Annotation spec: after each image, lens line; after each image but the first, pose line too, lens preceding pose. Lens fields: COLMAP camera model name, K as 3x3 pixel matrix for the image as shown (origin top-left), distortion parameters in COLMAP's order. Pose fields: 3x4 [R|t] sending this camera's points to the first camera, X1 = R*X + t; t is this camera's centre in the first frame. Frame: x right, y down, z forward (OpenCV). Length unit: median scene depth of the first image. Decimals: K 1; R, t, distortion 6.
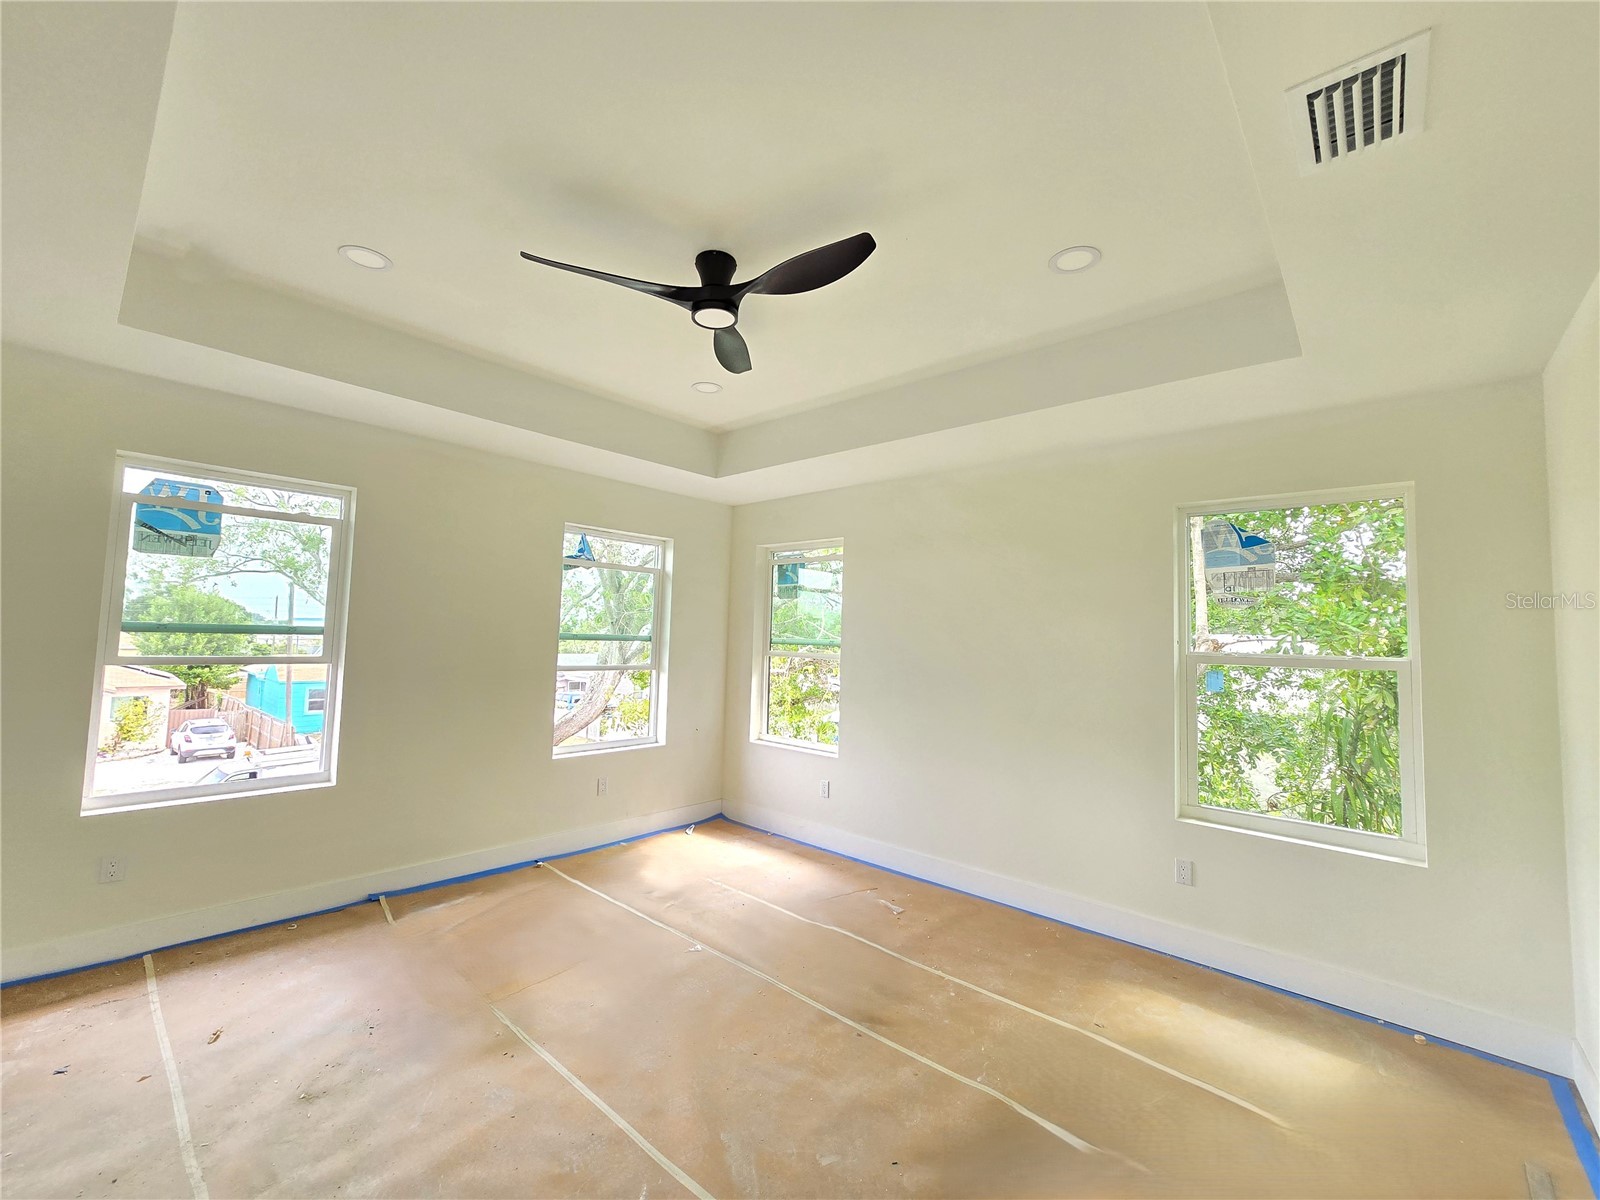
lens RADIAL K [[662.2, 0, 795.6], [0, 662.2, 597.3], [0, 0, 1]] dist [-0.012018, 0.004363]
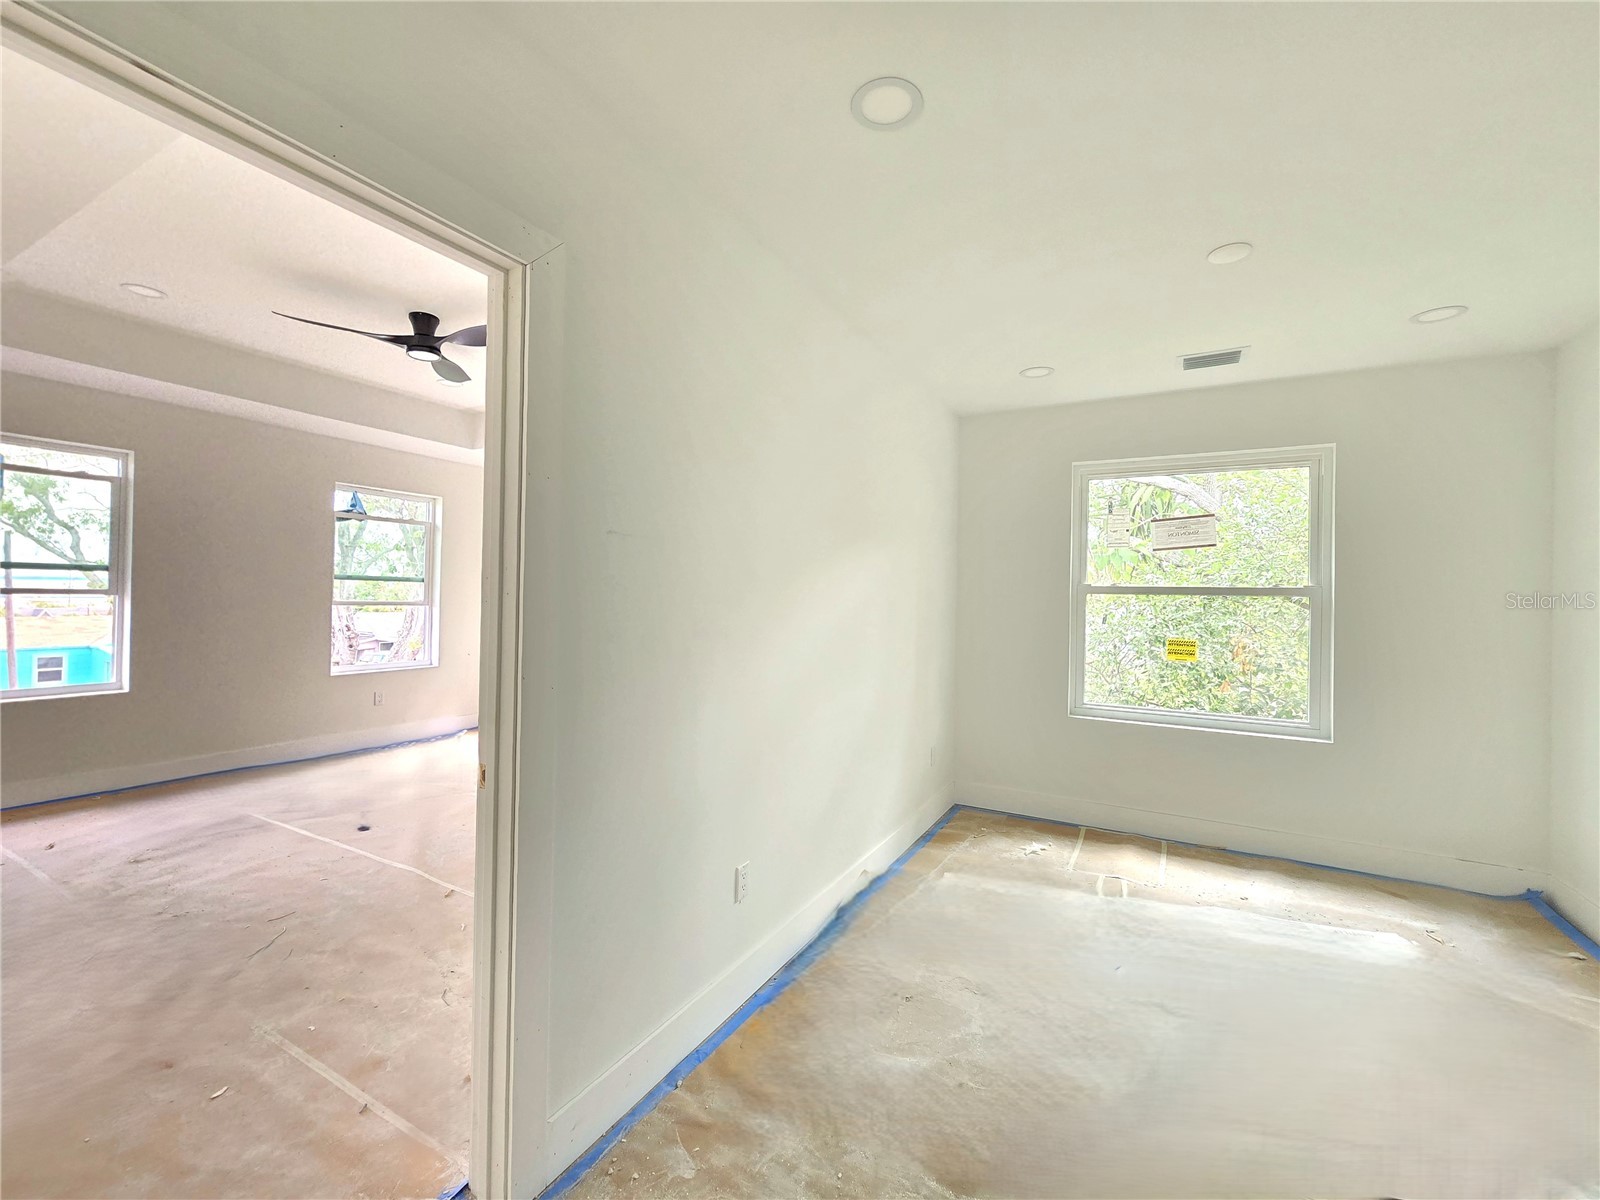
lens RADIAL K [[662.2, 0, 804.7], [0, 662.2, 596.8], [0, 0, 1]] dist [-0.012018, 0.004363]
pose [[0.971907, -0.009065, 0.235192, 0.256686], [-0.005990, 0.997982, 0.063219, 0.018641], [-0.235291, -0.062852, 0.969891, -0.496476]]
